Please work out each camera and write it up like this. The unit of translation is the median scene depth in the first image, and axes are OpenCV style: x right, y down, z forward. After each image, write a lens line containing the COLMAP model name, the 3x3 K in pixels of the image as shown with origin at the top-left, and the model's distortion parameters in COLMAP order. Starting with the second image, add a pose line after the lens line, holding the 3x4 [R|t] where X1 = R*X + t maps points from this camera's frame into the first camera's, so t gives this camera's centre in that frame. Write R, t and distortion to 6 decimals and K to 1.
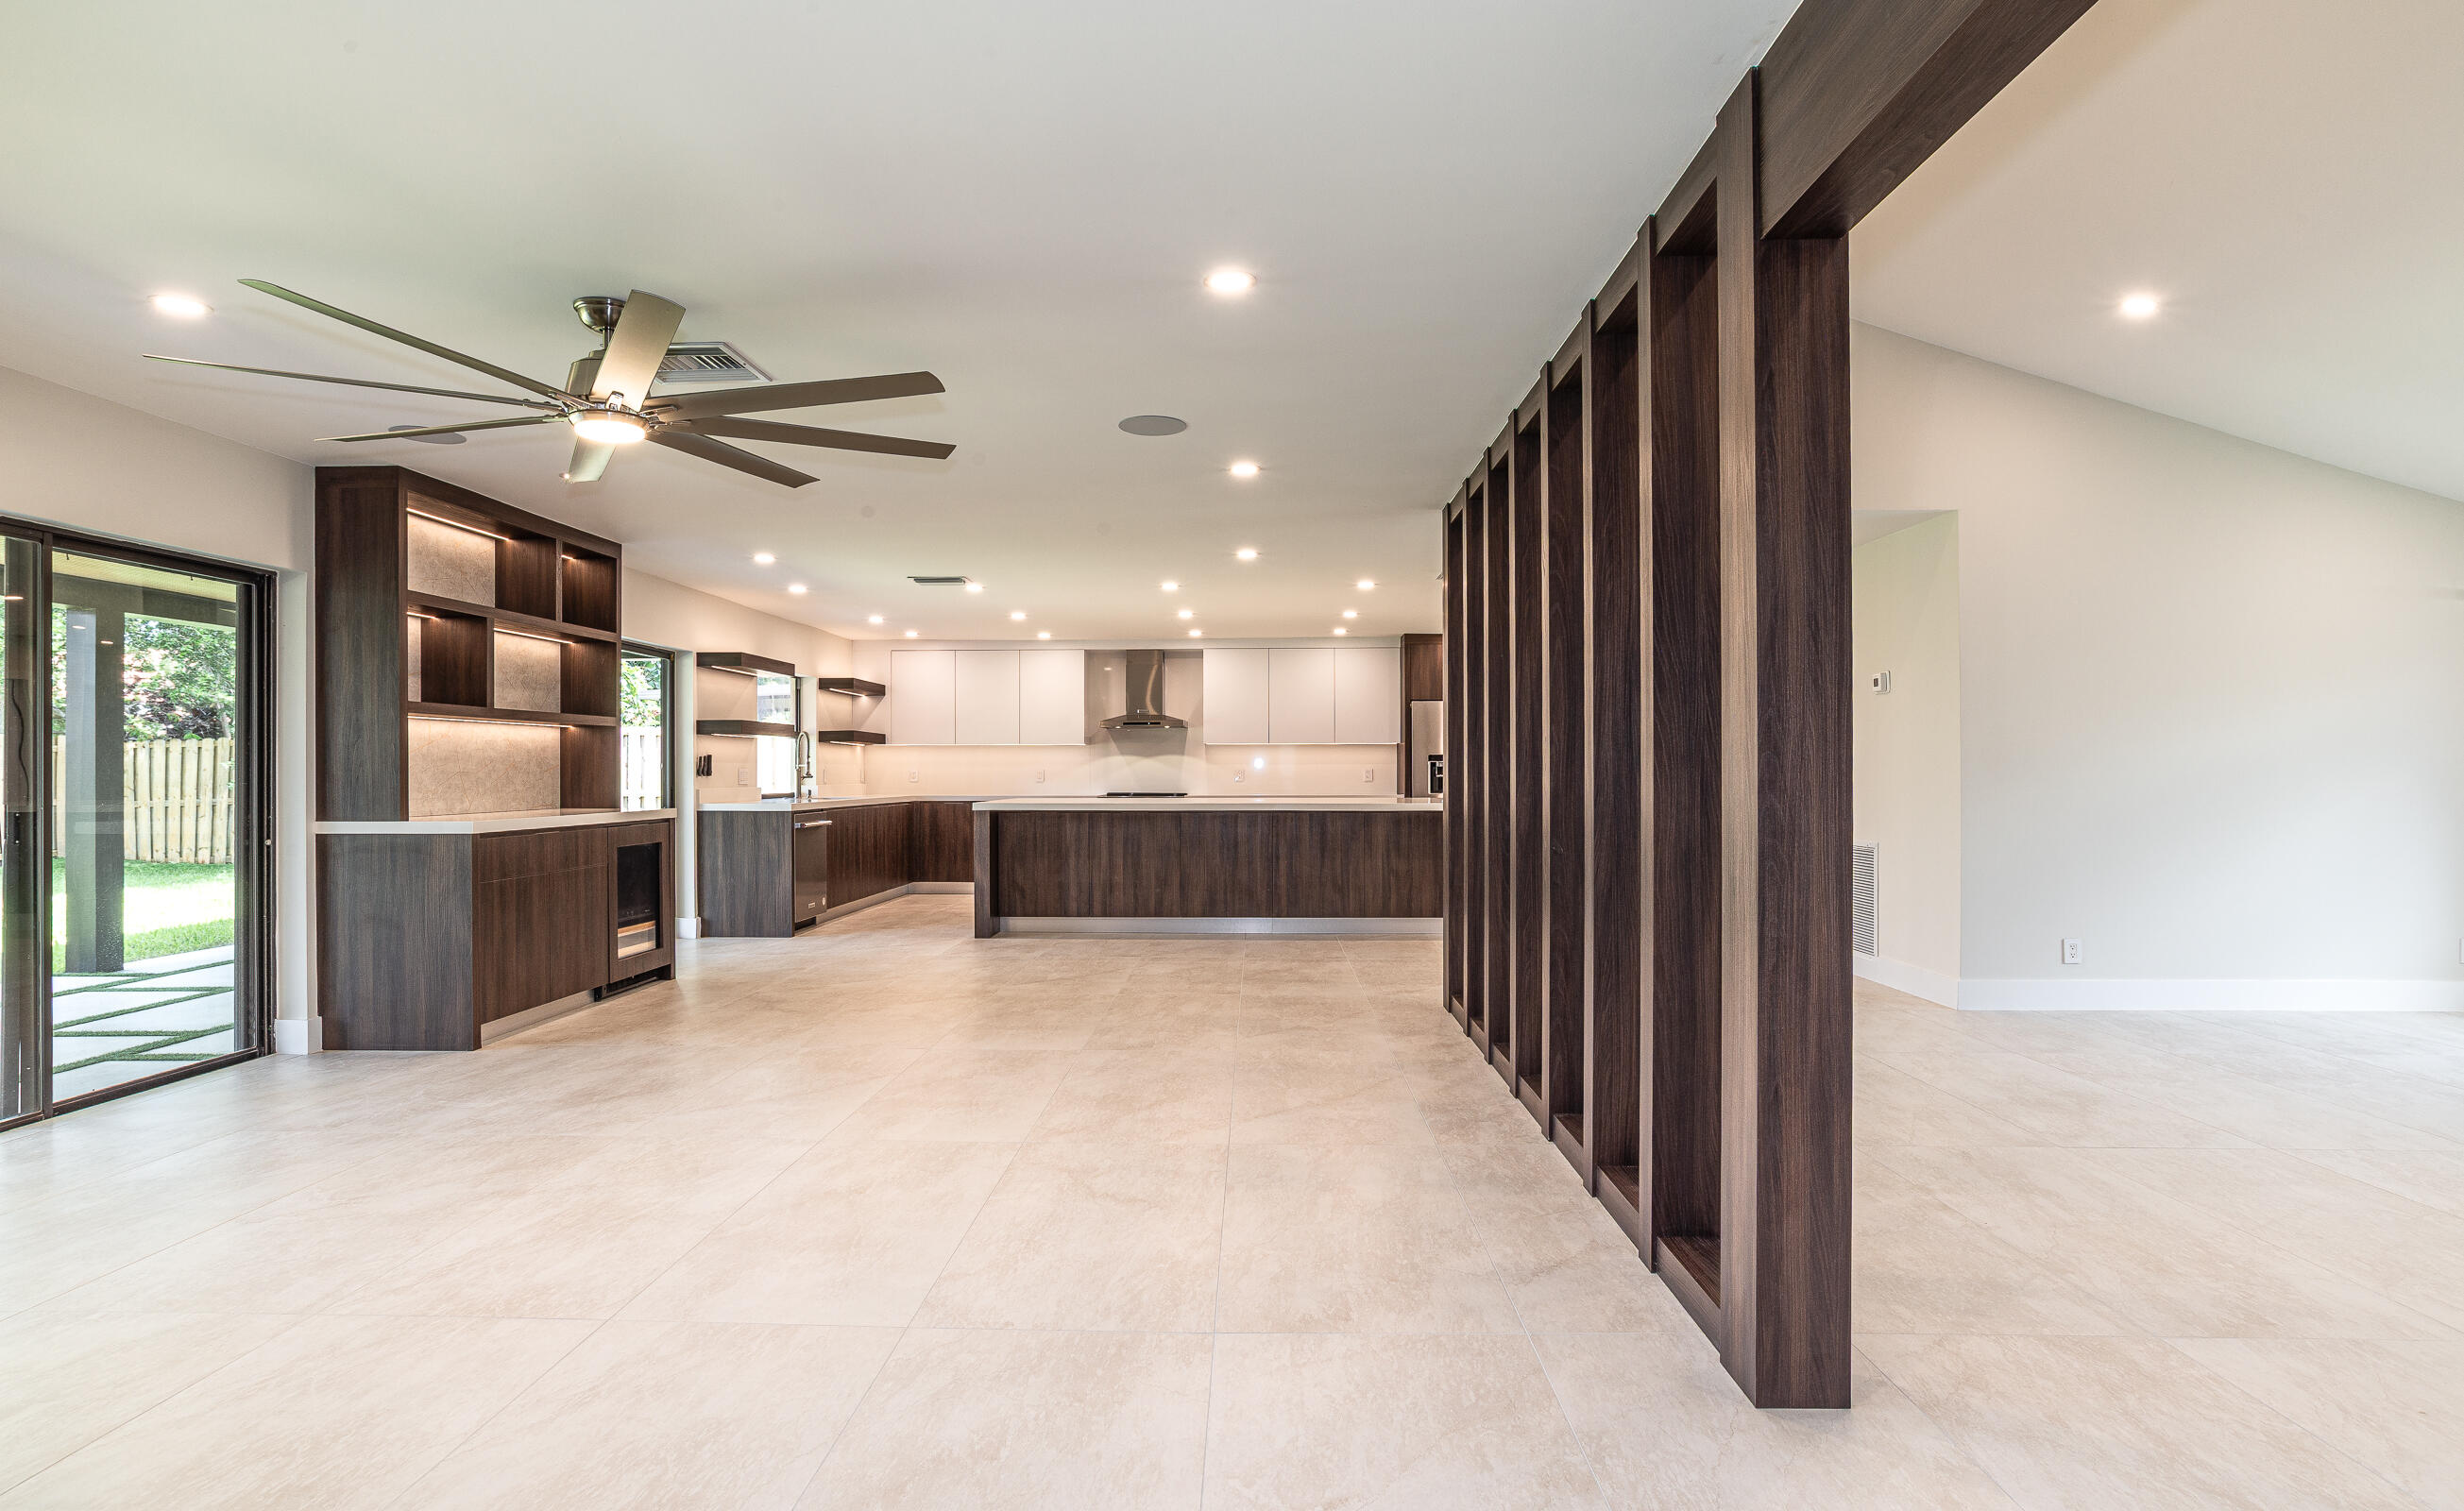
lens RADIAL K [[1222.3, 0, 1218.2], [0, 1222.3, 760.7], [0, 0, 1]] dist [-0.035480, 0.018804]
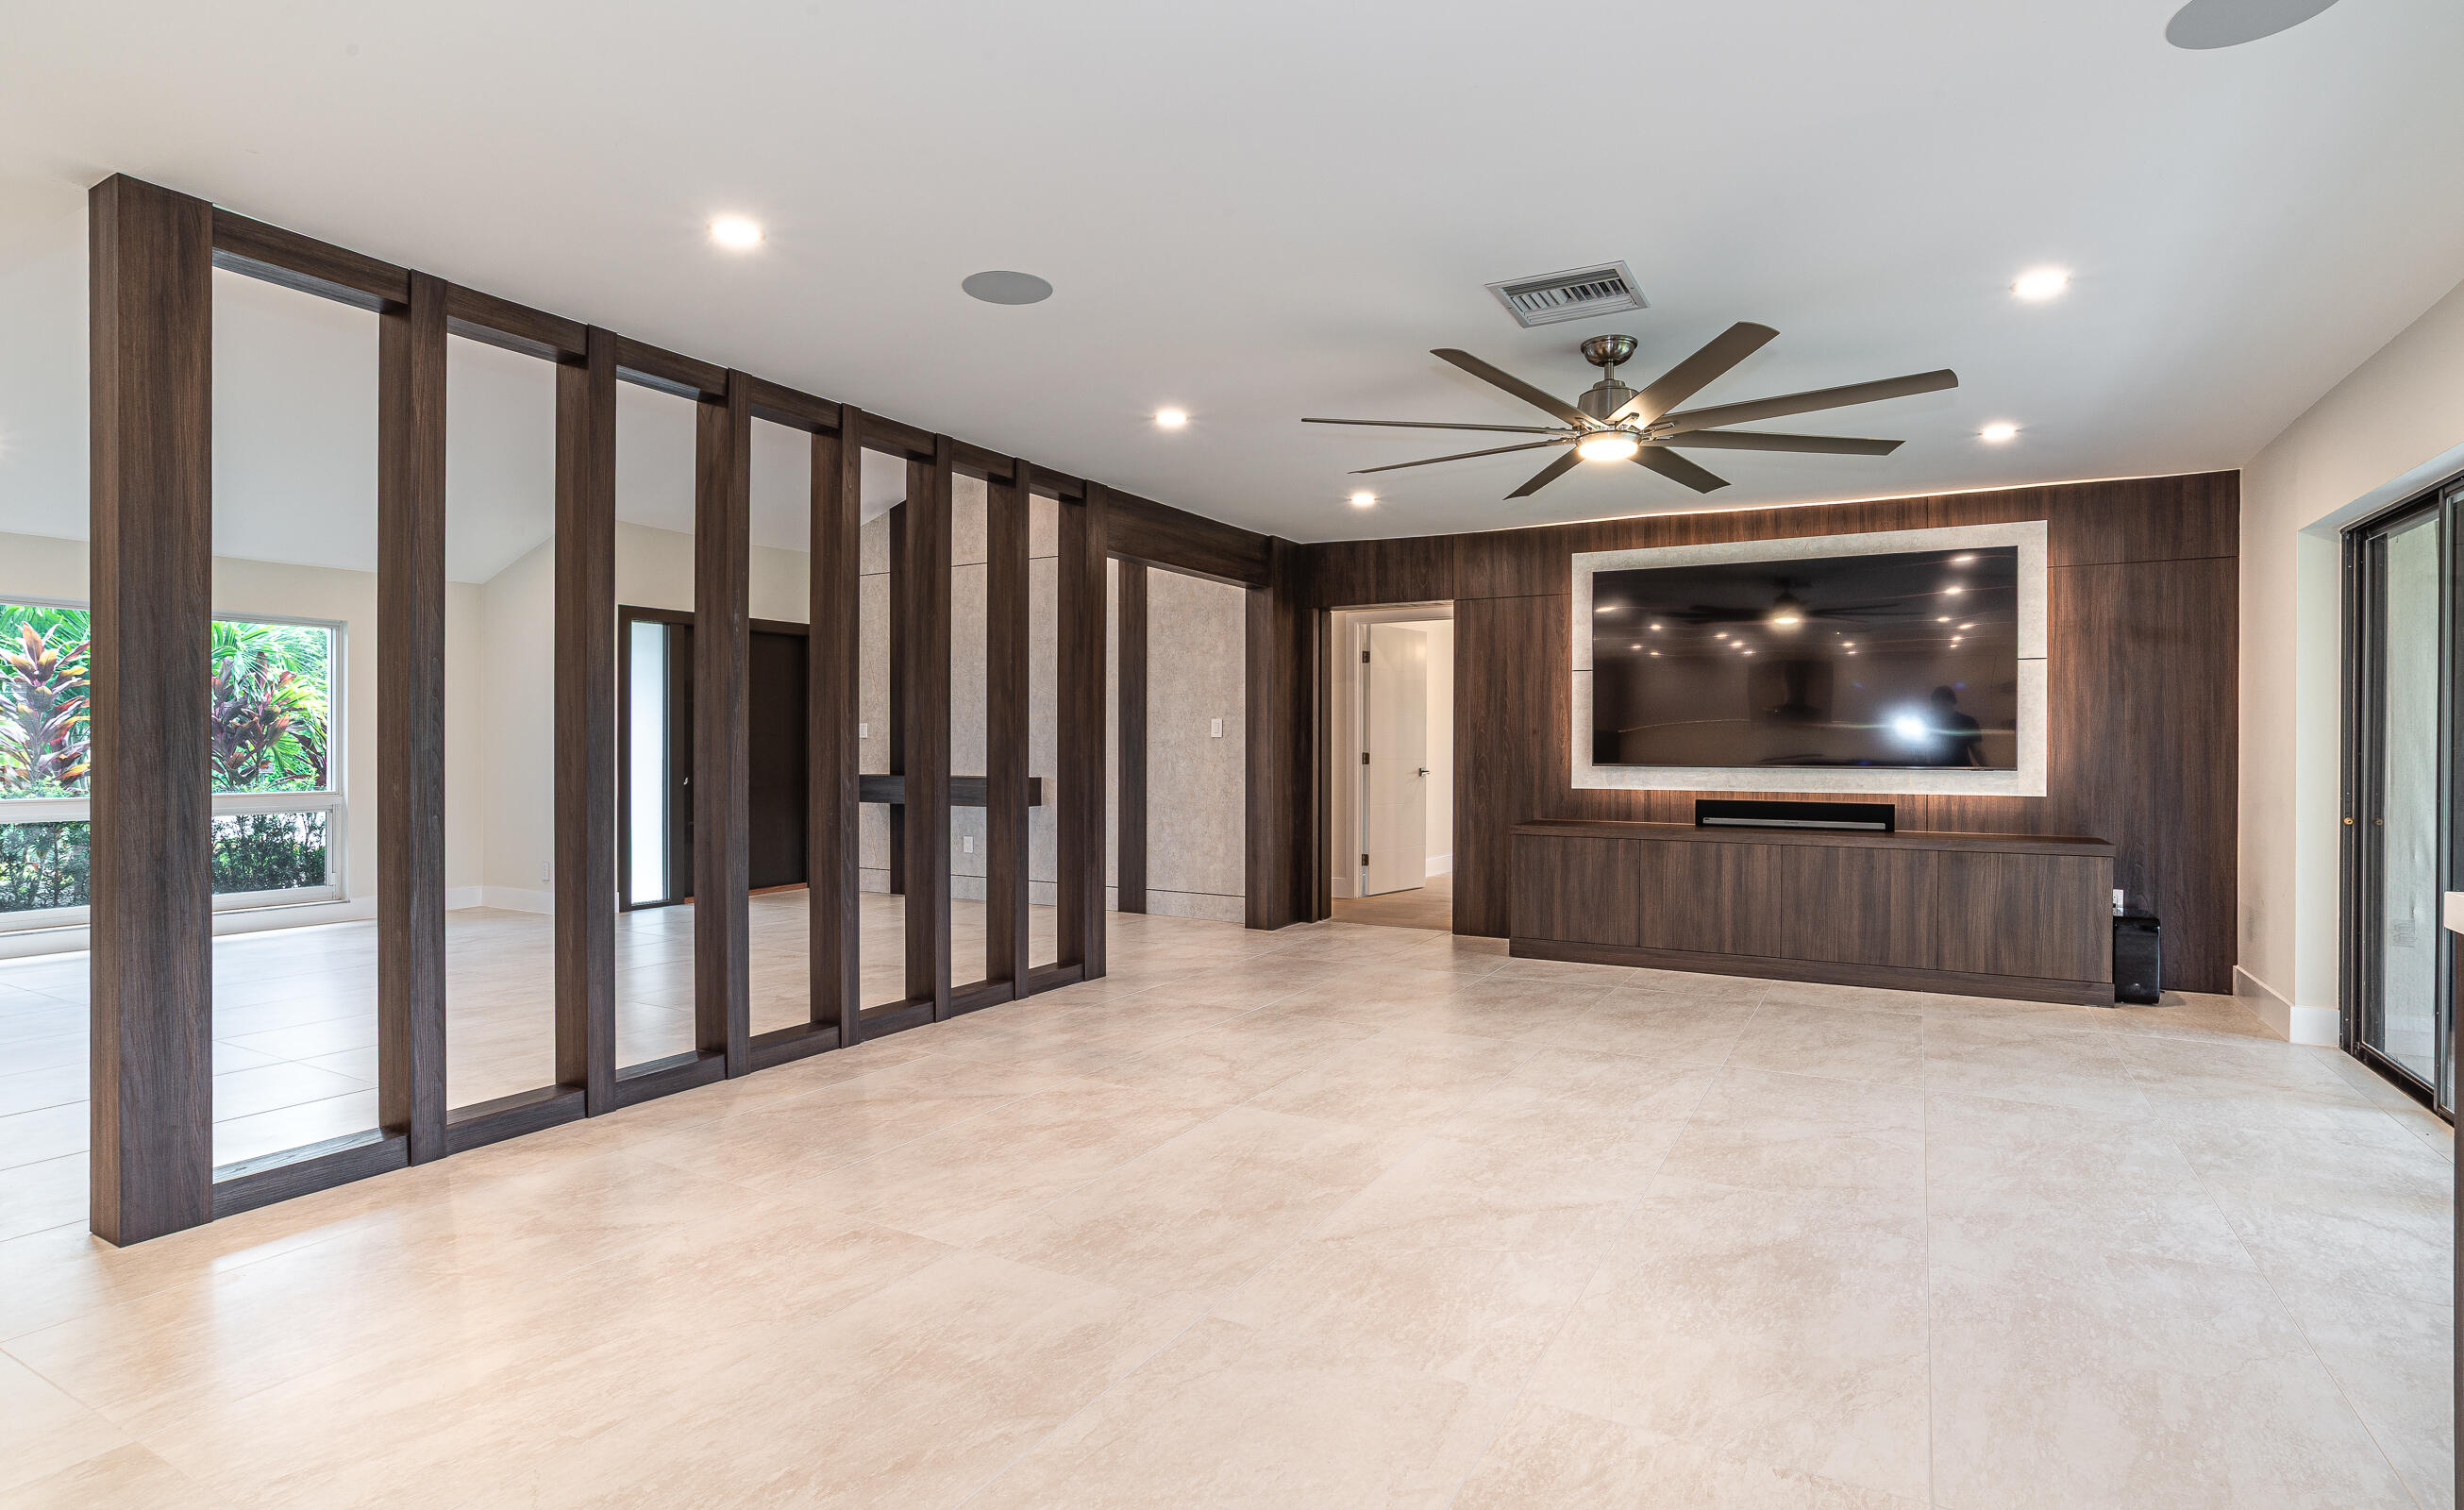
lens RADIAL K [[1222.4, 0, 1228.6], [0, 1222.4, 756.9], [0, 0, 1]] dist [-0.035480, 0.018804]
pose [[-0.881748, -0.002354, 0.471715, -0.637107], [-0.003350, 0.999994, -0.001272, 0.022982], [-0.471708, -0.002702, -0.881750, 1.915315]]
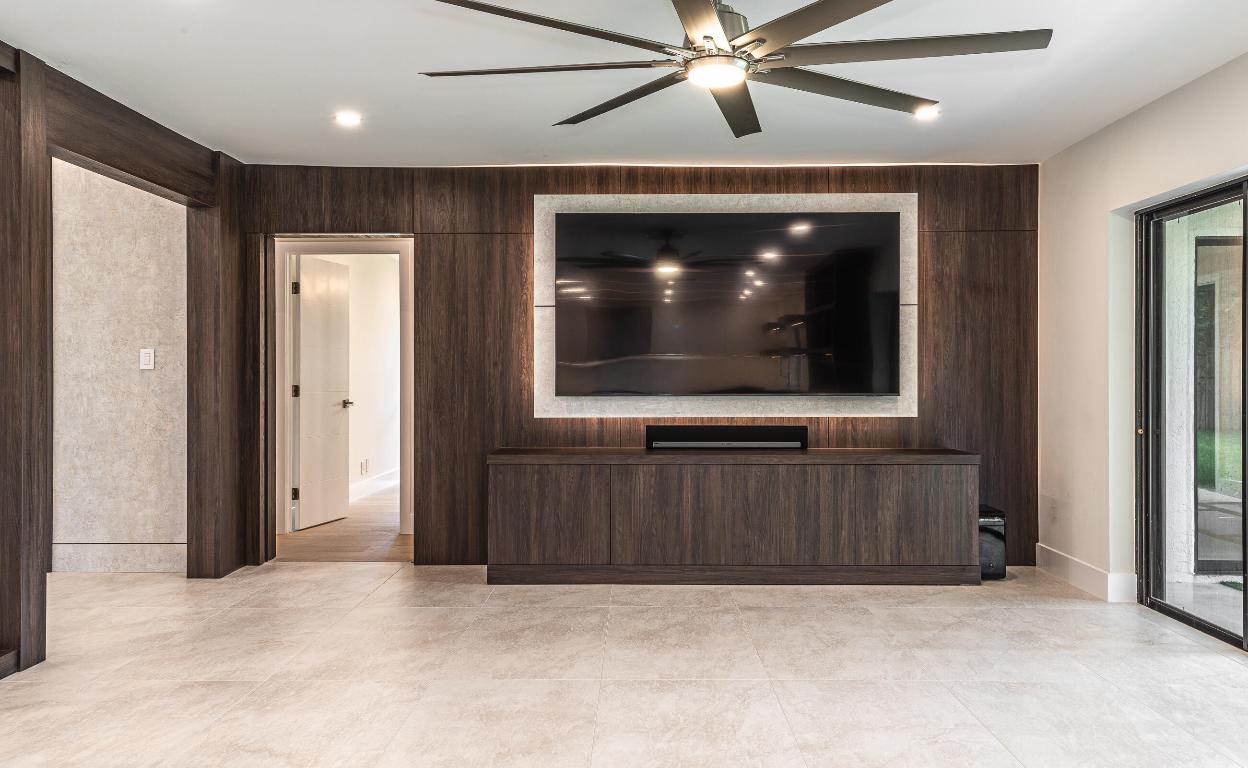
lens RADIAL K [[1074.8, 0, 628.5], [0, 1074.8, 377.4], [0, 0, 1]] dist [0.024942, 0.033006]
pose [[-0.999940, 0.005831, -0.009274, -0.367875], [0.005921, 0.999936, -0.009681, 0.019980], [0.009217, -0.009735, -0.999910, 1.763252]]
